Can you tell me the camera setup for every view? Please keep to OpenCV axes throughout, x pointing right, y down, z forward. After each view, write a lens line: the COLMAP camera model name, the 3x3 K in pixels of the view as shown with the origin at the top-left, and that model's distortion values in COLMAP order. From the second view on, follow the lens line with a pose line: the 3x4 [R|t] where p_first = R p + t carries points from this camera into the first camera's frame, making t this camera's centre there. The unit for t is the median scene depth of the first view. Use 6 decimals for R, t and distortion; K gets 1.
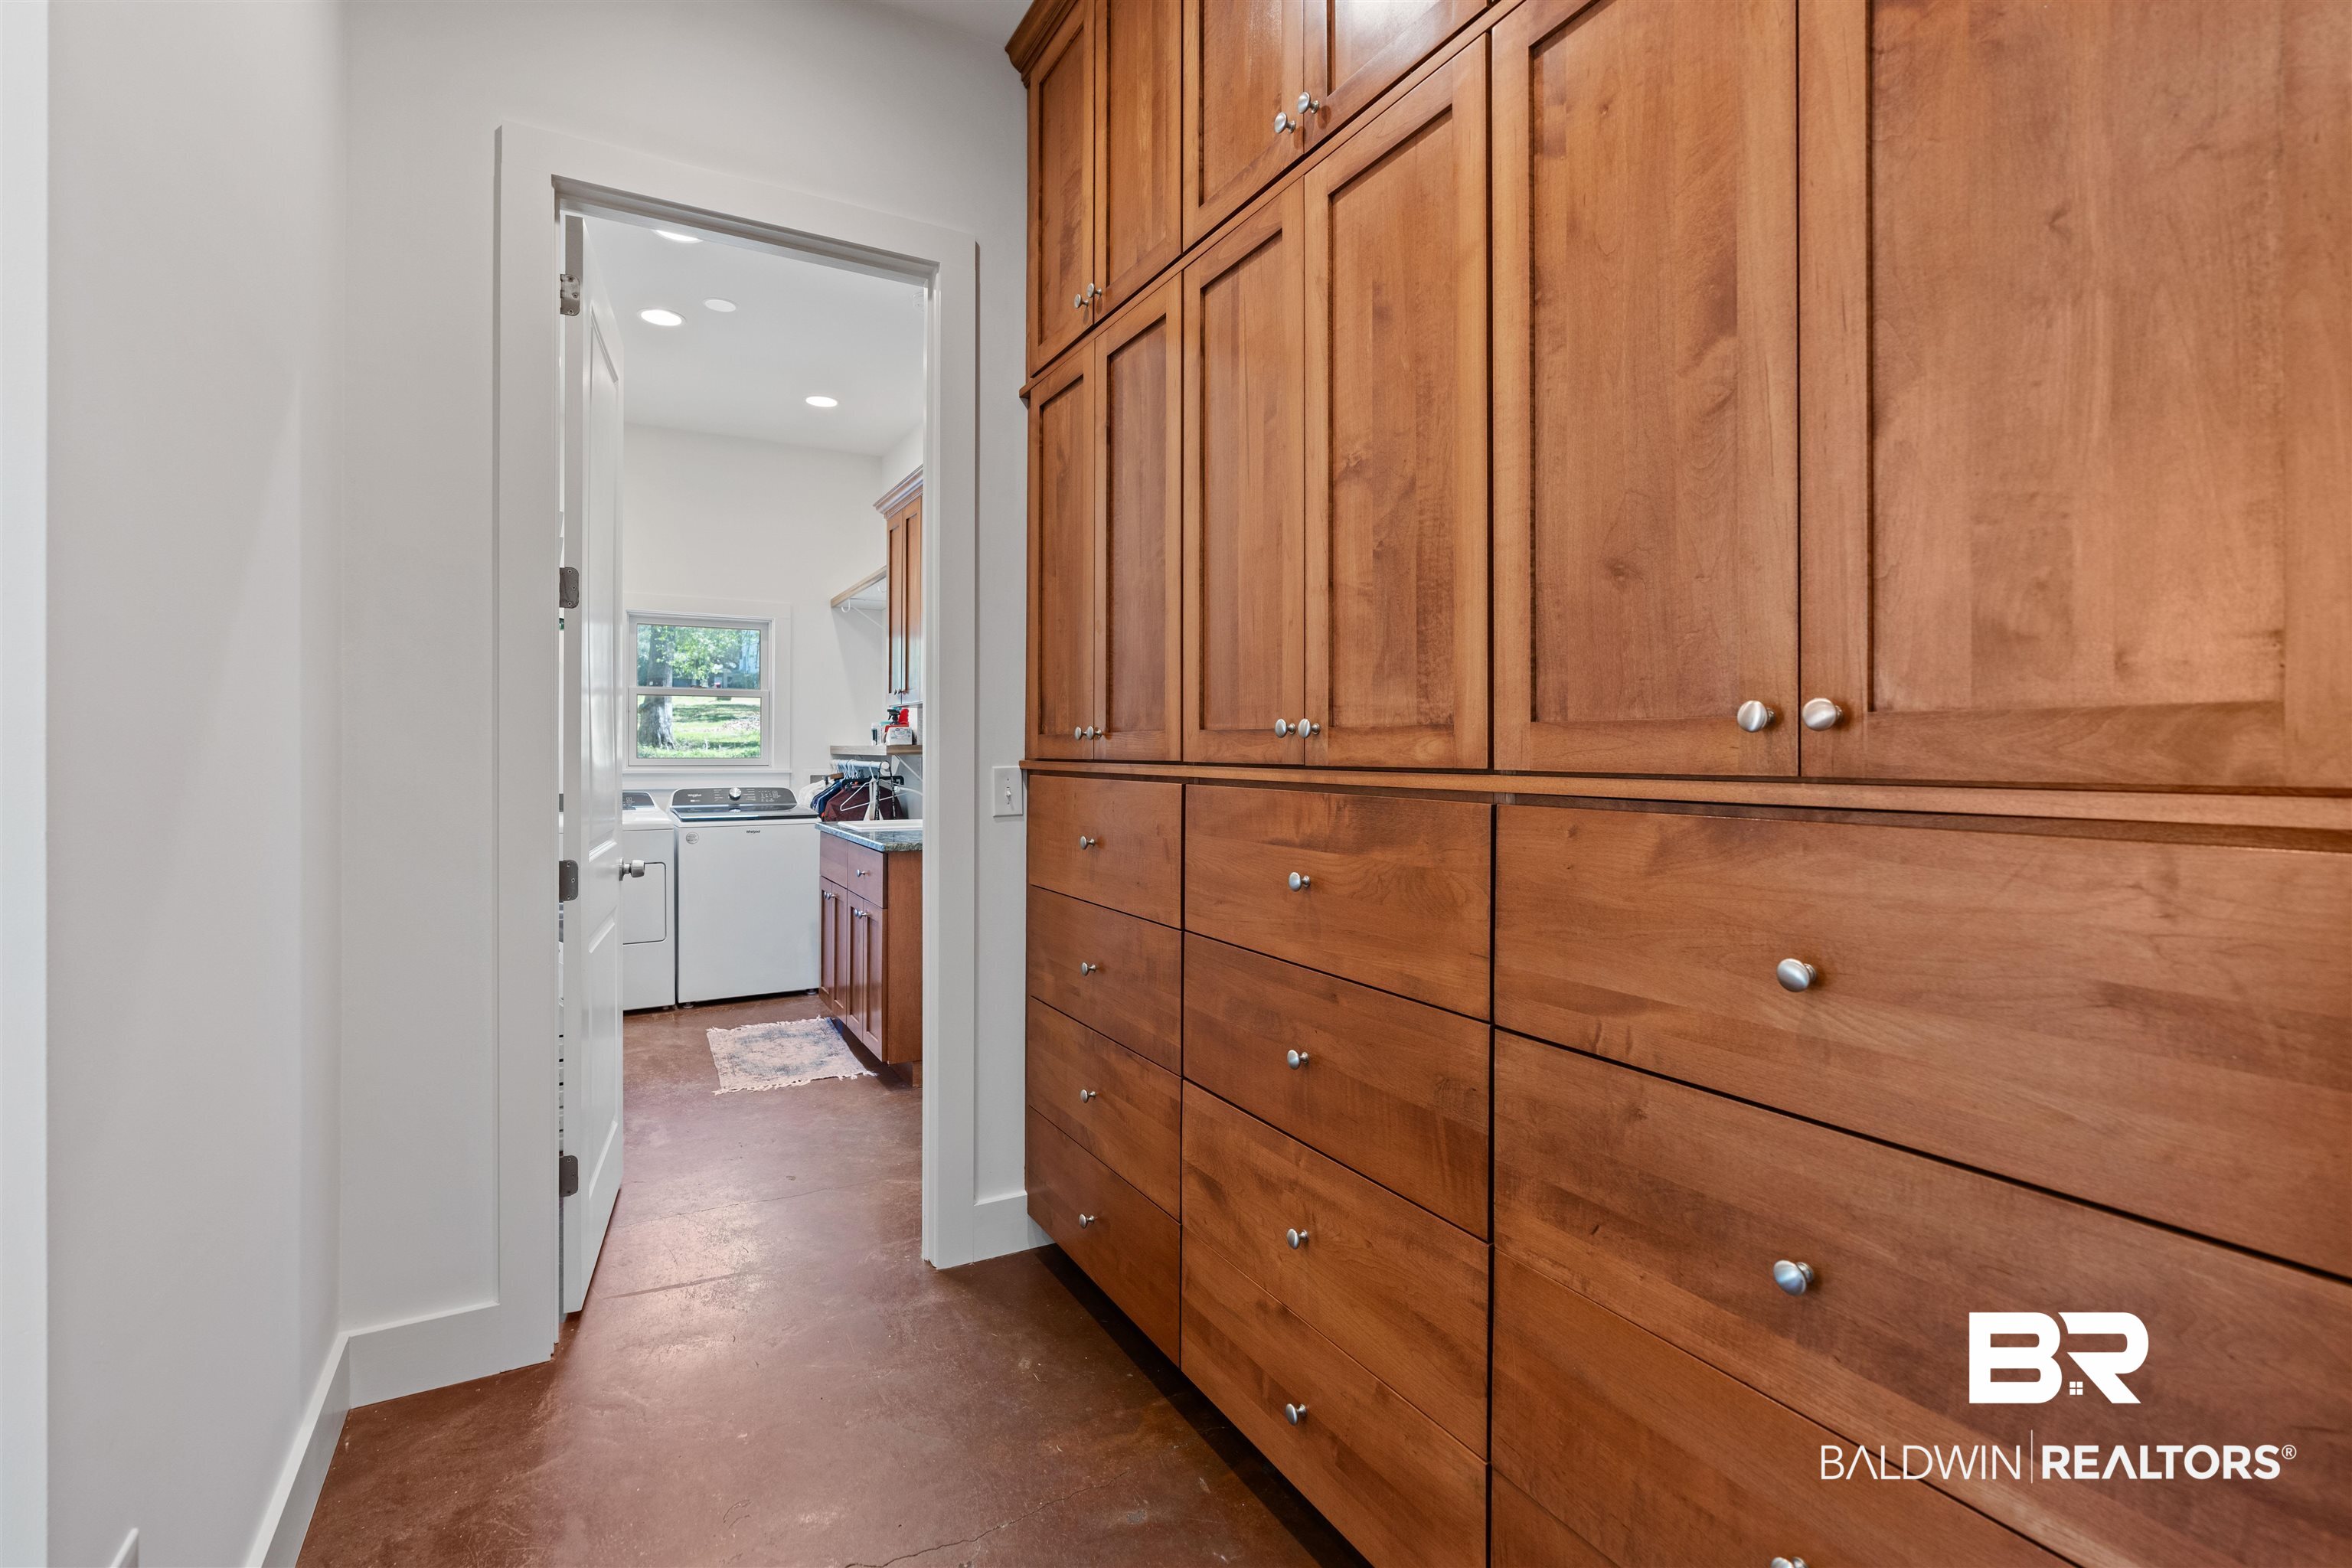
lens RADIAL K [[1061.0, 0, 1157.7], [0, 1061.0, 763.0], [0, 0, 1]] dist [0.004276, 0.002345]
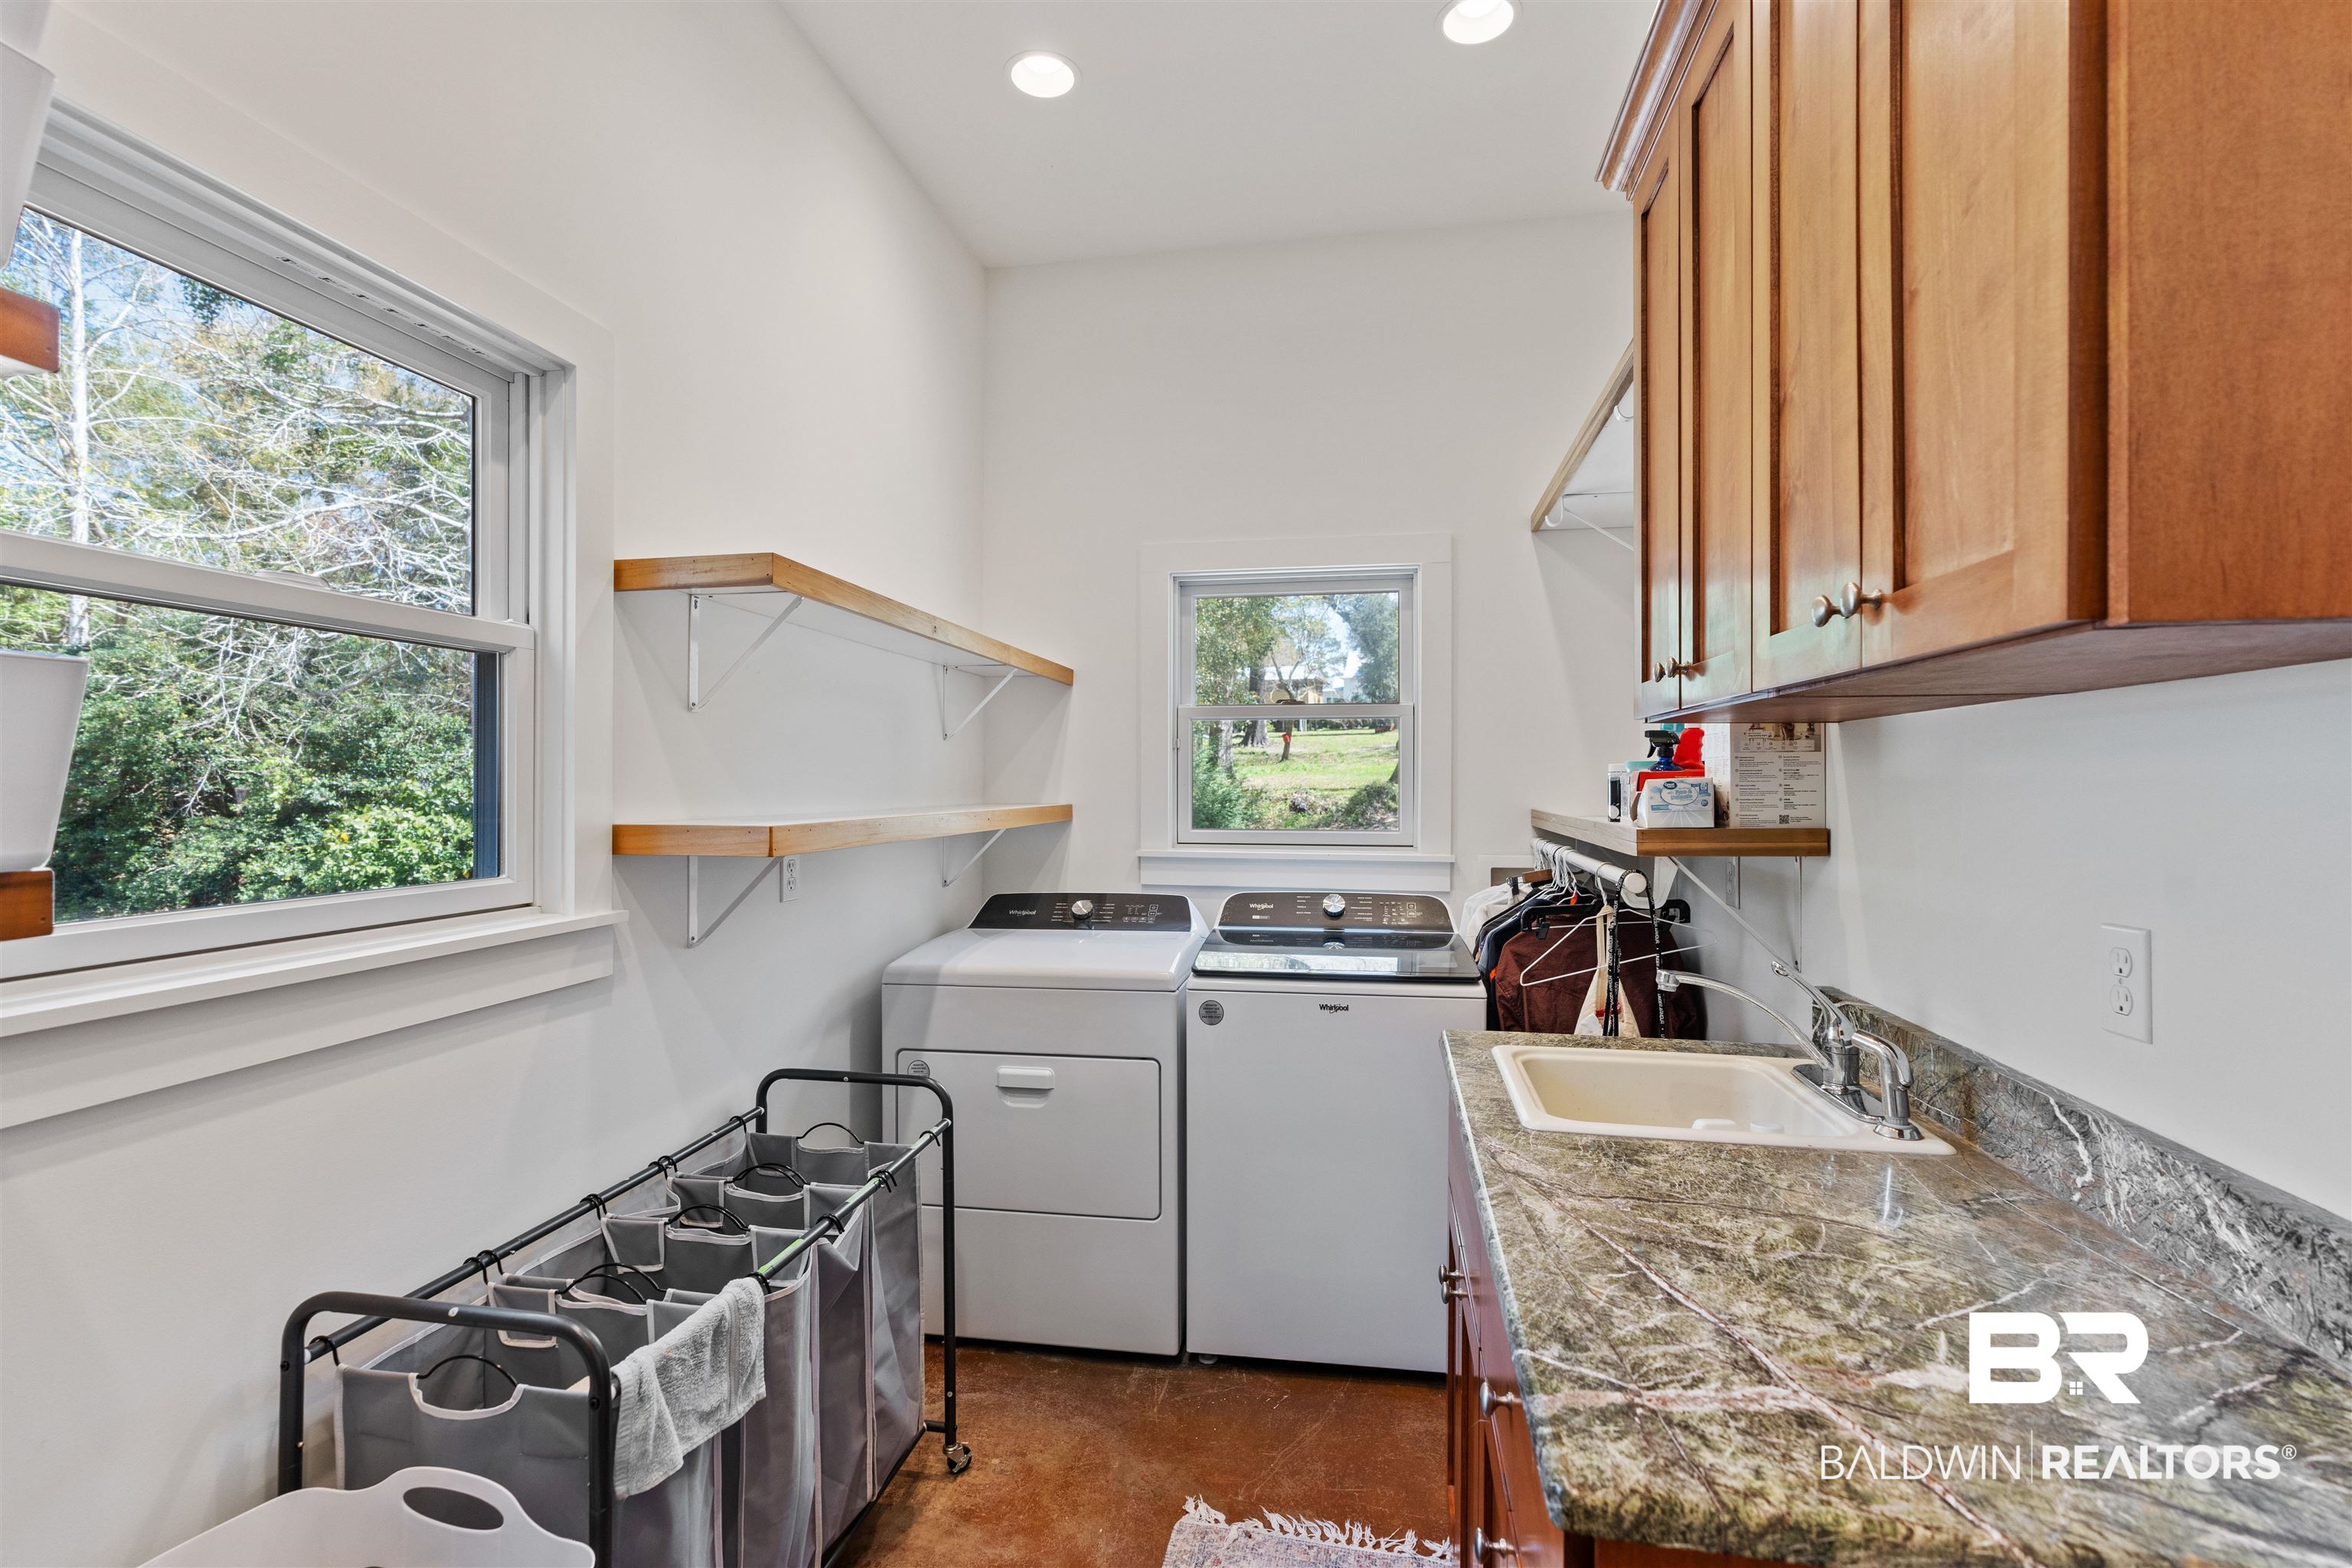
lens RADIAL K [[1061.0, 0, 1155.3], [0, 1061.0, 770.7], [0, 0, 1]] dist [0.004276, 0.002345]
pose [[0.755442, -0.009811, -0.655142, -0.134263], [-0.000203, 0.999884, -0.015208, -0.029840], [0.655216, 0.011622, 0.755352, 0.585467]]
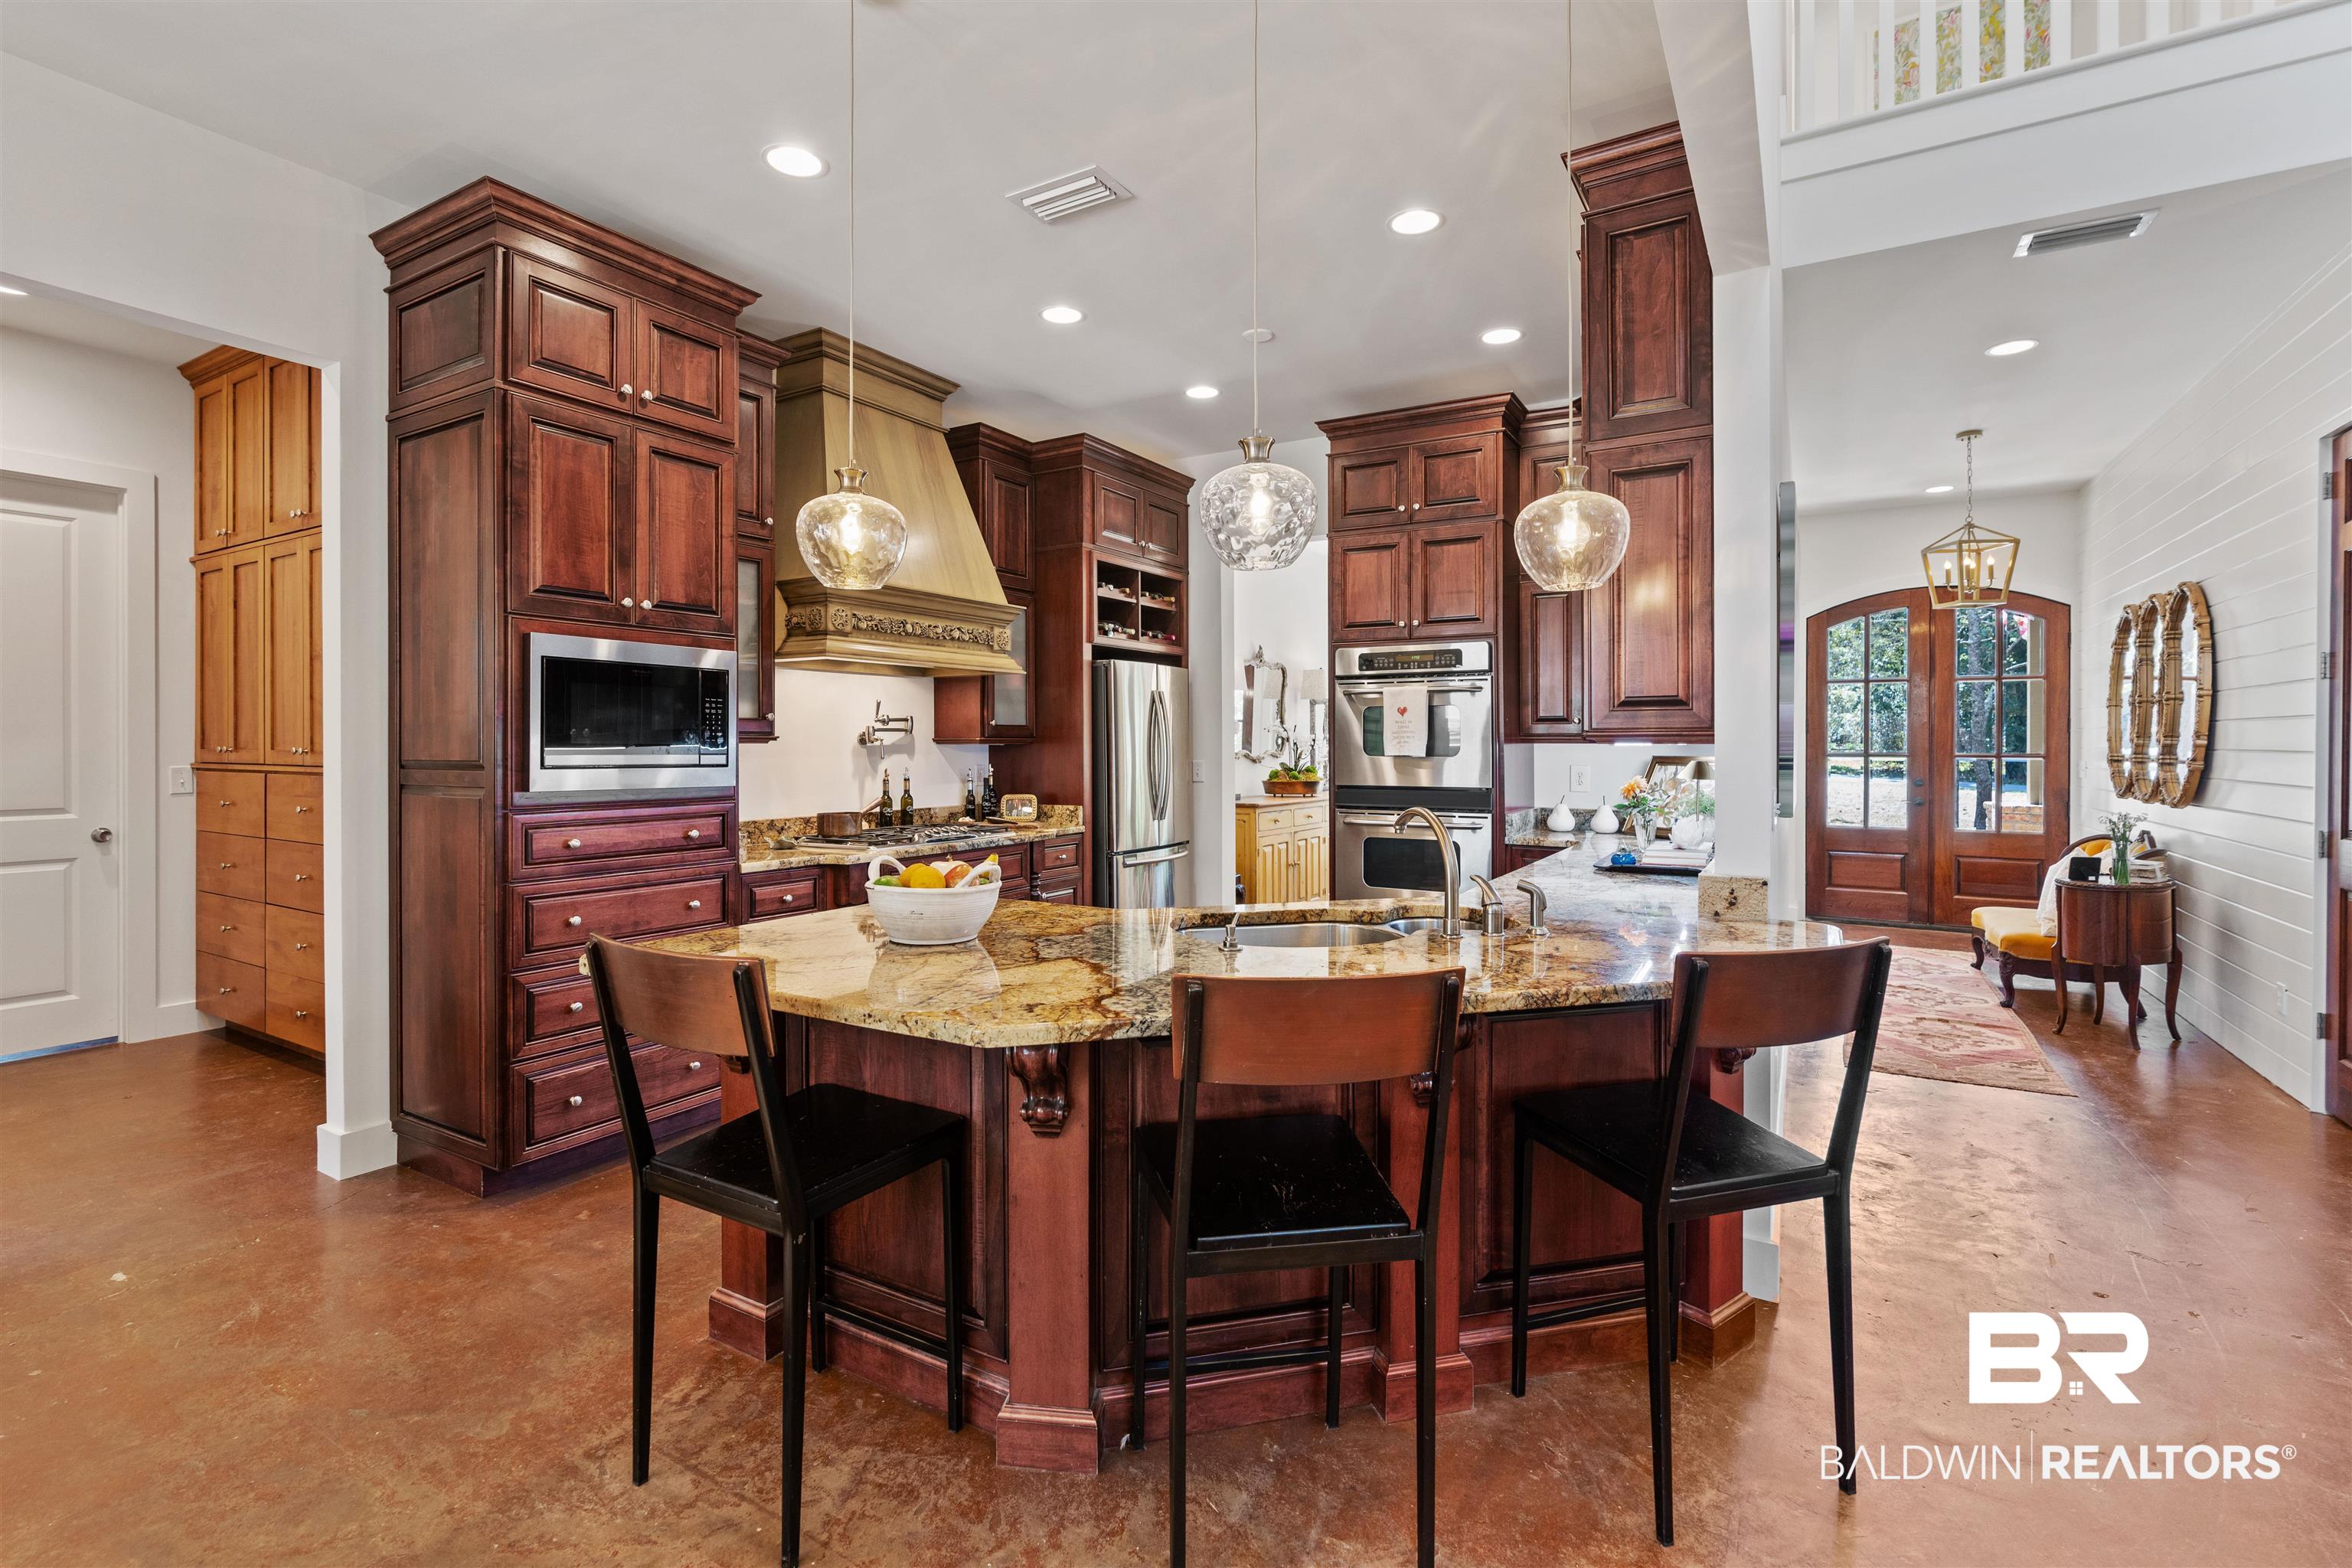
lens RADIAL K [[1061.0, 0, 1177.7], [0, 1061.0, 761.8], [0, 0, 1]] dist [0.004276, 0.002345]
pose [[0.871391, -0.005862, 0.490554, 0.455794], [0.005230, 0.999983, 0.002660, -0.000713], [-0.490562, 0.000248, 0.871407, -1.452998]]
